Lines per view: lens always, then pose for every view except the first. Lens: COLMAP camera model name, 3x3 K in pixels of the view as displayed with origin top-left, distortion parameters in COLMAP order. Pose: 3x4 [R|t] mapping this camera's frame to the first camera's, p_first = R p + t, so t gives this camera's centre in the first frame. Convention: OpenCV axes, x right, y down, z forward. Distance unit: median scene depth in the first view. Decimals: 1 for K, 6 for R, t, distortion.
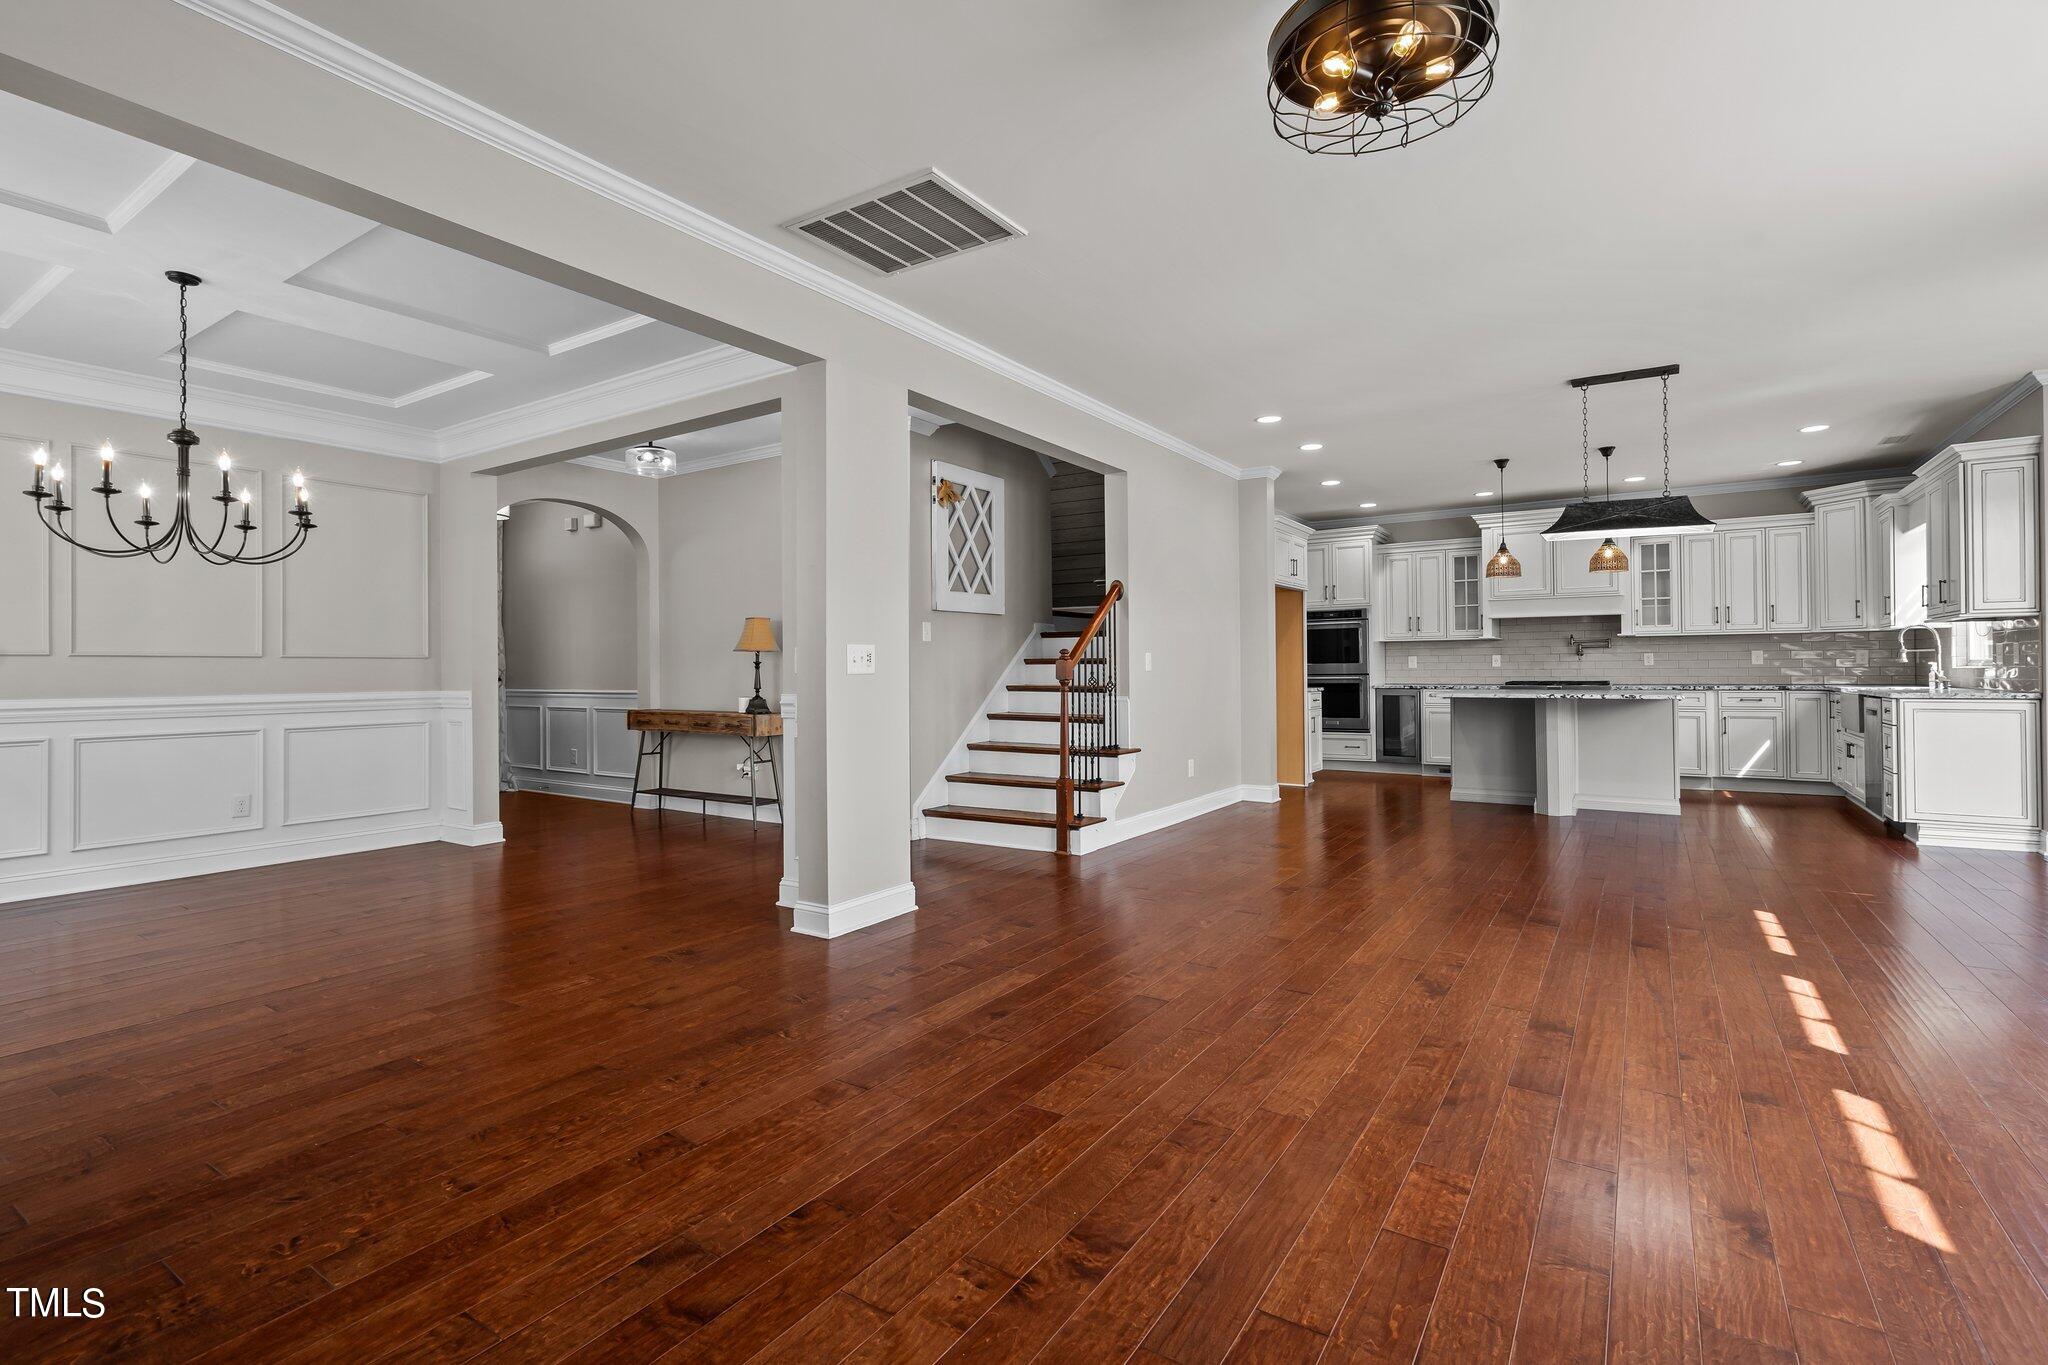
lens RADIAL K [[936.6, 0, 1000.6], [0, 936.6, 669.3], [0, 0, 1]] dist [-0.004717, 0.002470]
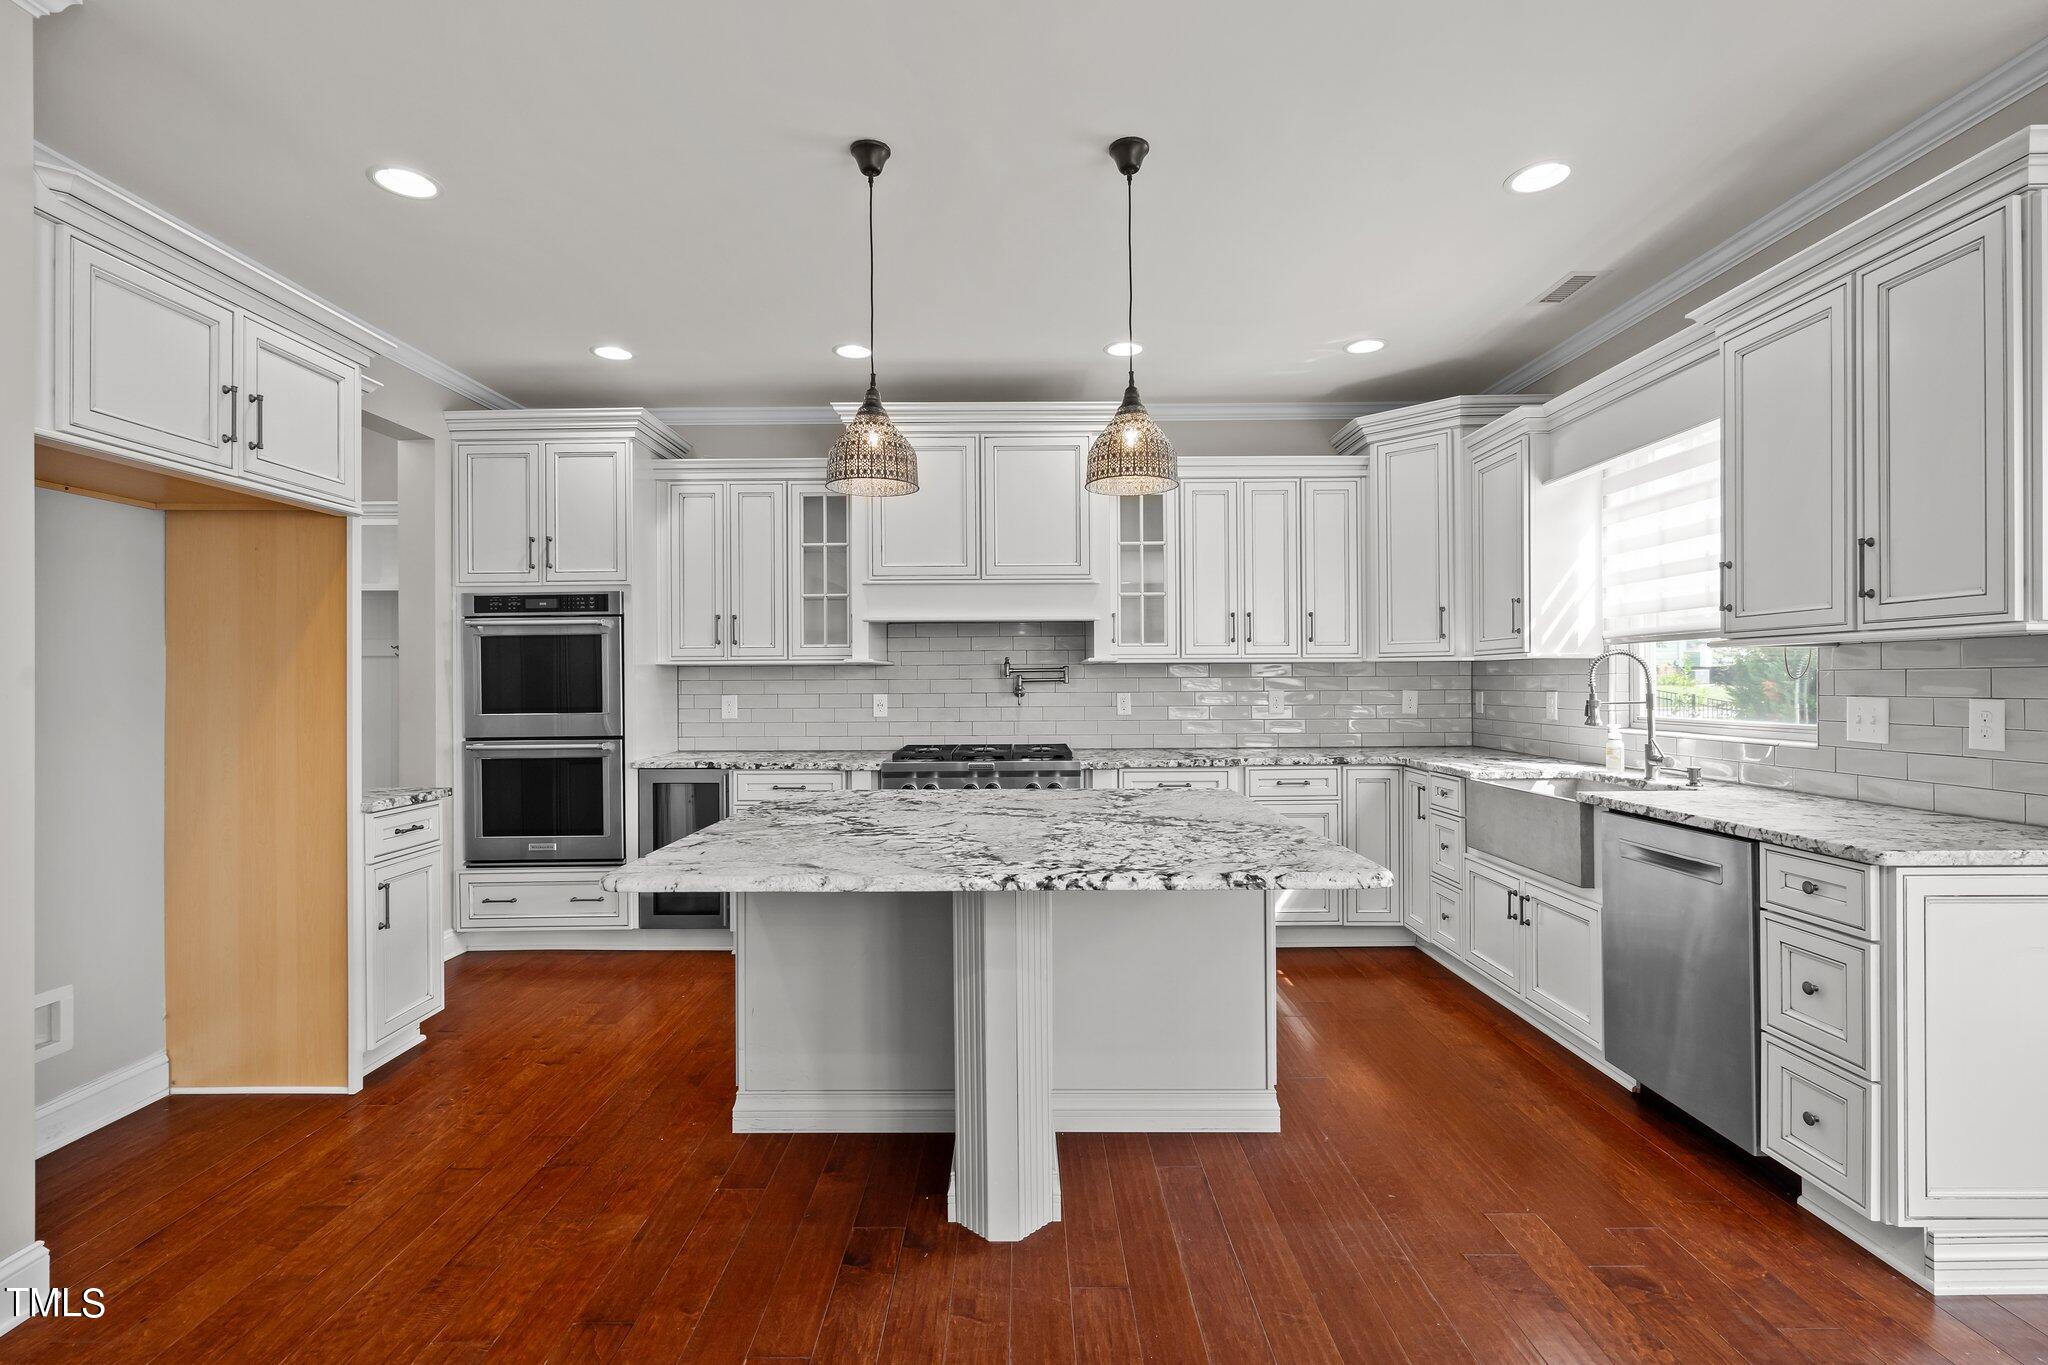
lens RADIAL K [[936.6, 0, 1016.8], [0, 936.6, 677.4], [0, 0, 1]] dist [-0.004717, 0.002470]
pose [[0.824251, 0.005682, 0.566197, 0.337697], [-0.000973, 0.999962, -0.008619, -0.022960], [-0.566224, 0.006553, 0.824225, 0.600268]]
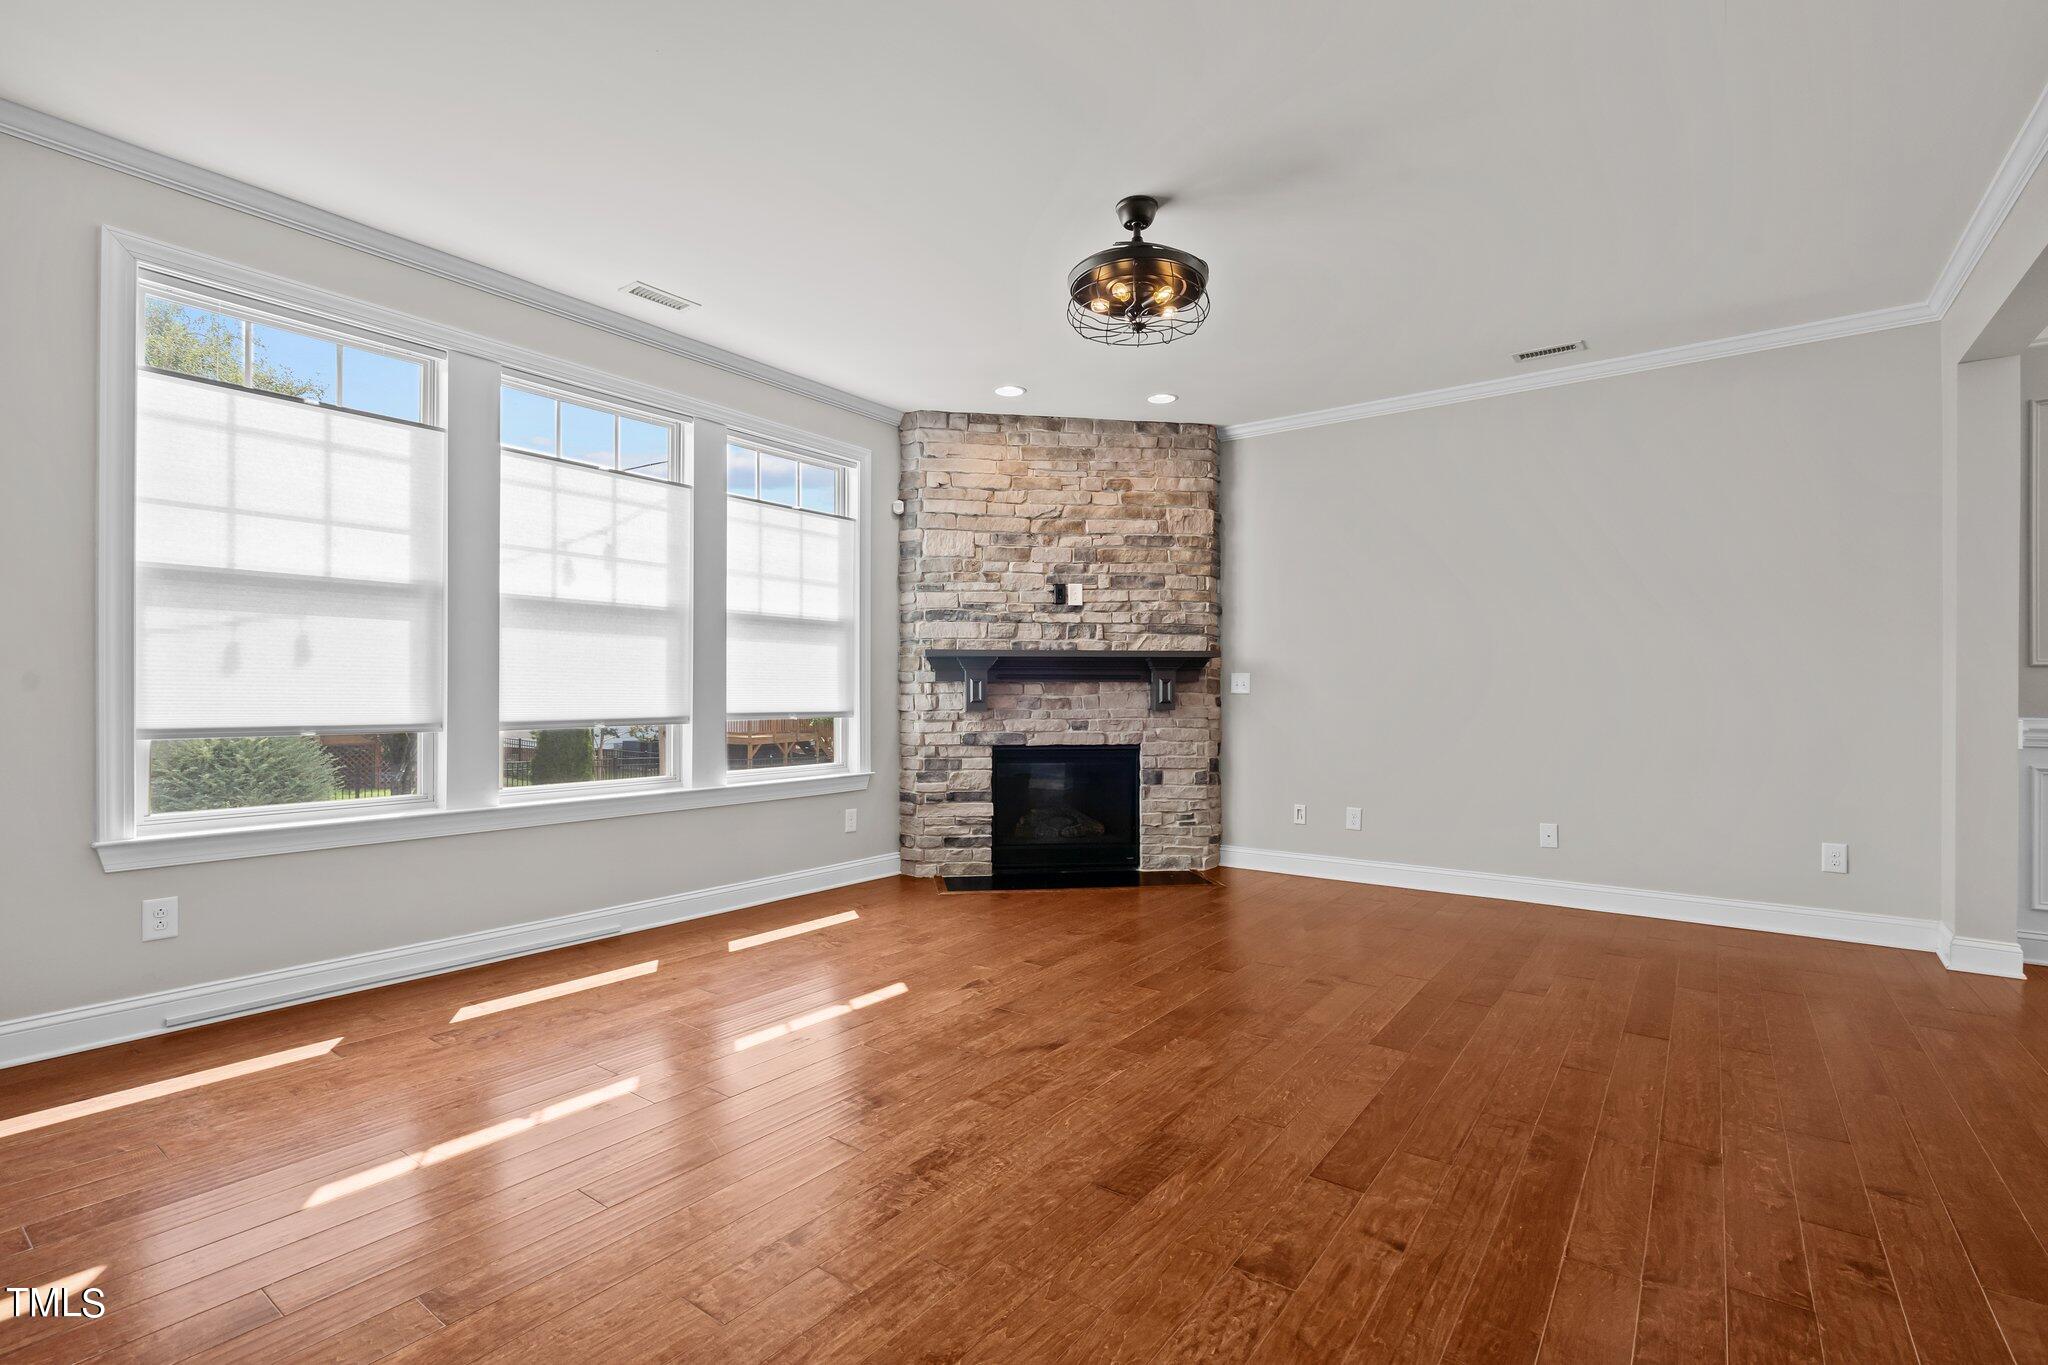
lens RADIAL K [[936.6, 0, 1029.1], [0, 936.6, 694.7], [0, 0, 1]] dist [-0.004717, 0.002470]
pose [[-0.999453, 0.005482, 0.032616, 0.130240], [0.005460, 0.999985, -0.000775, 0.001553], [-0.032619, -0.000597, -0.999468, 0.613048]]
